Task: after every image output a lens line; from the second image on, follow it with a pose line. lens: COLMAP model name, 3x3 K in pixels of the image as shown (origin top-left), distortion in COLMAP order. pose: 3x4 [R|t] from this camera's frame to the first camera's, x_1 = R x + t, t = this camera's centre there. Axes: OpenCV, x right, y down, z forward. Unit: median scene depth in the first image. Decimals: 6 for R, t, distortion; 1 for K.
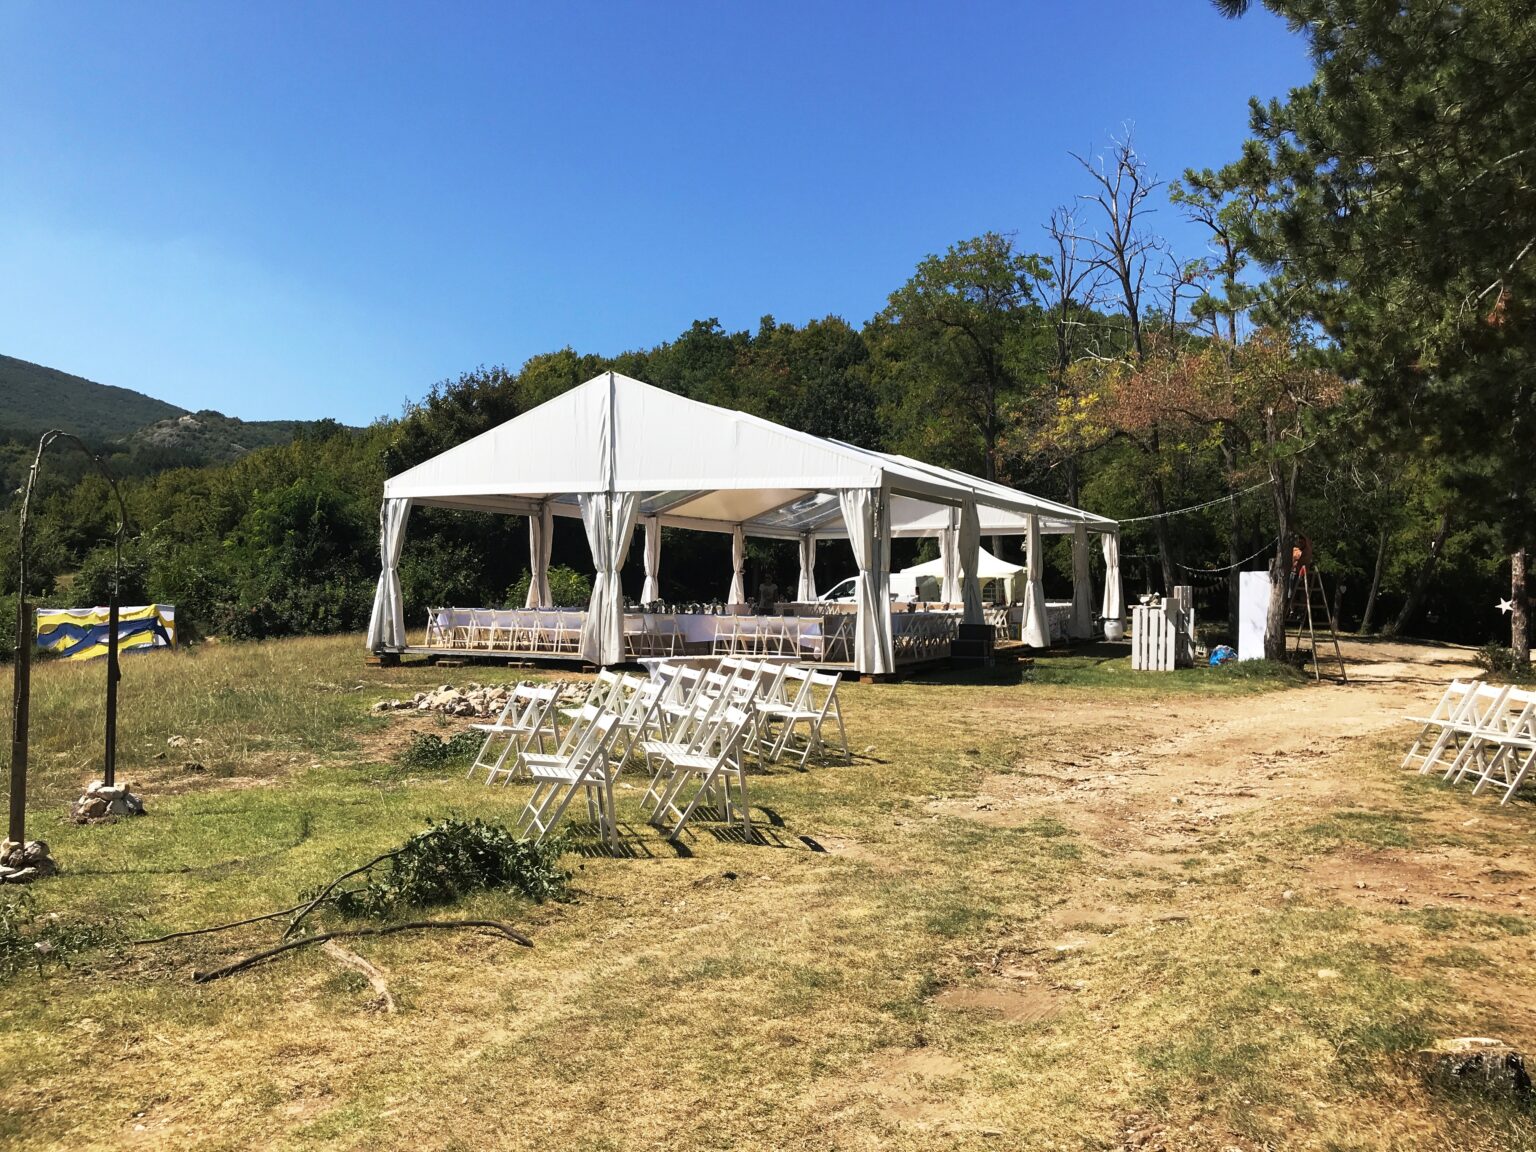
lens RADIAL K [[1247.7, 0, 805.6], [0, 1247.7, 574.1], [0, 0, 1]] dist [0.006785, -0.060490]
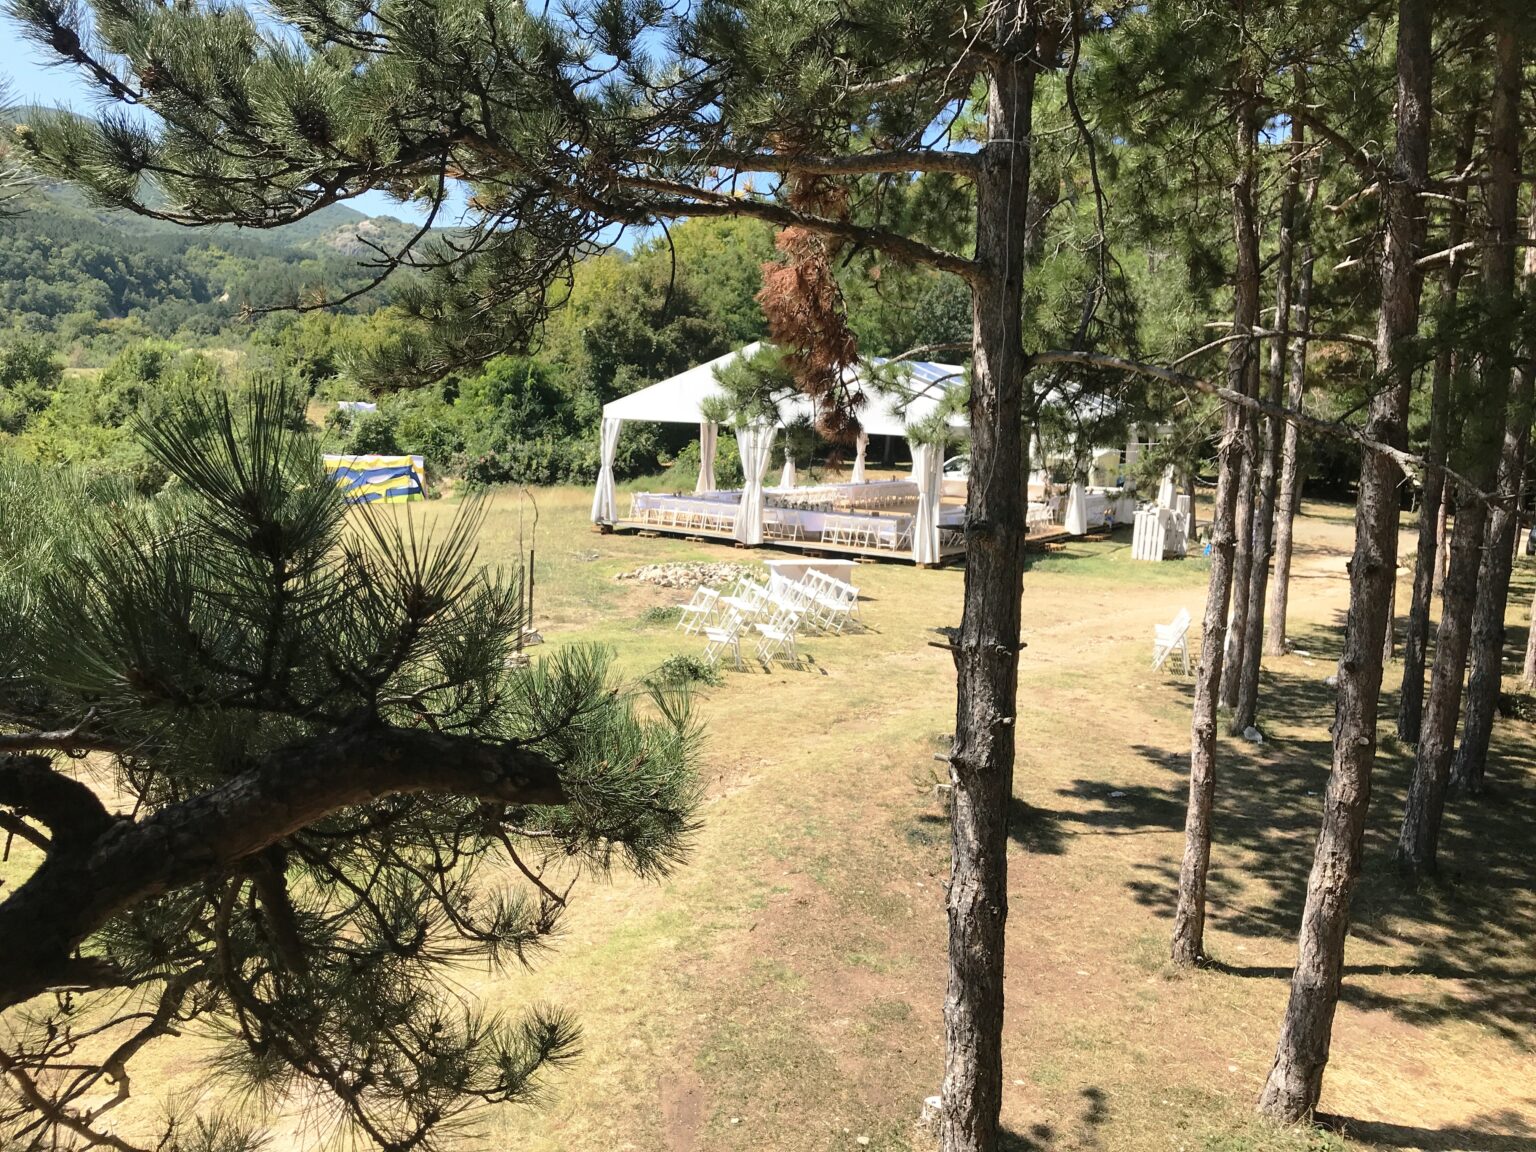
lens RADIAL K [[1264.1, 0, 759.8], [0, 1264.1, 533.2], [0, 0, 1]] dist [-0.004123, 0.005844]
pose [[0.986155, 0.043731, -0.159956, 0.047319], [-0.025701, 0.993252, 0.113097, -0.057480], [0.163822, -0.107420, 0.980624, -0.246572]]
